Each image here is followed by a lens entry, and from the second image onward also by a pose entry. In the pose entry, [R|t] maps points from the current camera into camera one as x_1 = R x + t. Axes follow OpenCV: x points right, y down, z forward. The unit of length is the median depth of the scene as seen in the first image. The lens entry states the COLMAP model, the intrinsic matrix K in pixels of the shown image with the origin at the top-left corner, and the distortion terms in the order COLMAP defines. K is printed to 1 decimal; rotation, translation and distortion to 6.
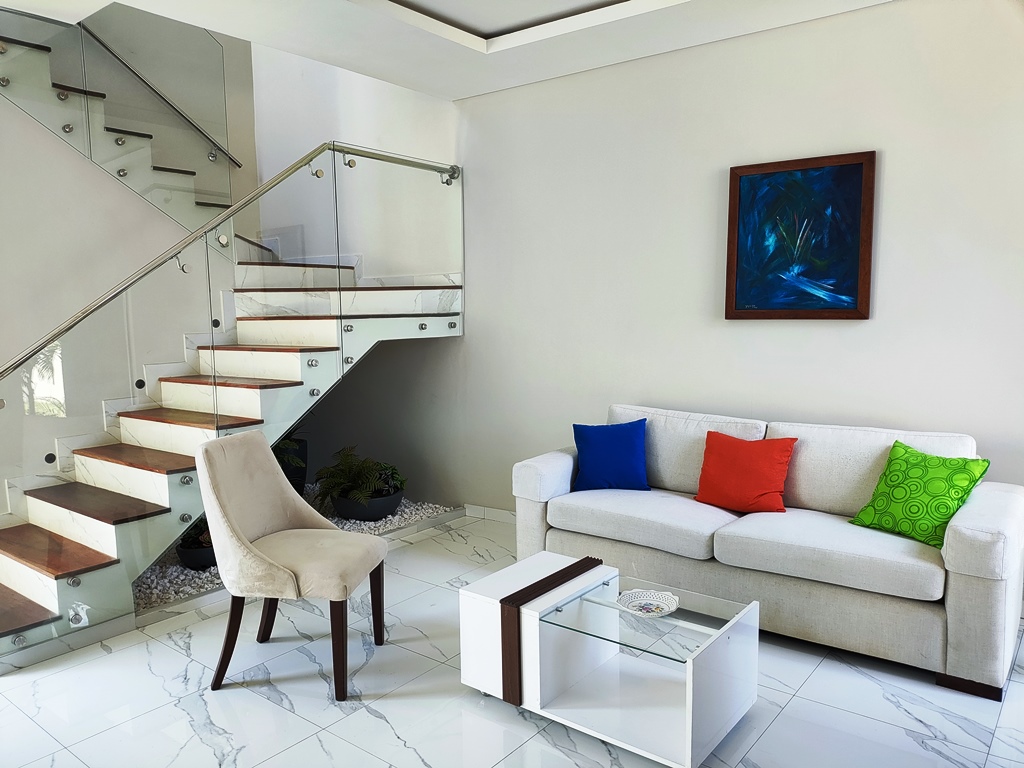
lens RADIAL K [[758.7, 0, 512.0], [0, 758.7, 384.0], [0, 0, 1]] dist [0.000905, -0.002647]
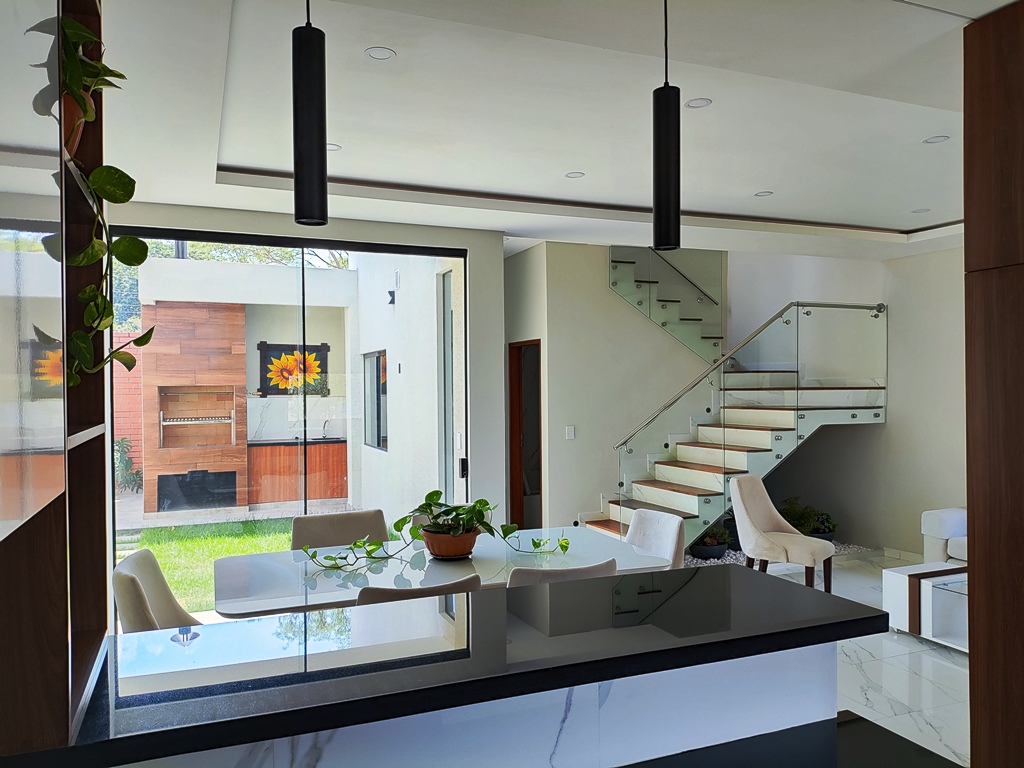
lens RADIAL K [[742.2, 0, 488.0], [0, 742.2, 389.8], [0, 0, 1]] dist [0.105171, -0.190828]
pose [[0.856656, 0.011200, -0.515766, 0.026063], [-0.057306, 0.995643, -0.073562, 0.021989], [0.512695, 0.092574, 0.853566, -0.646496]]
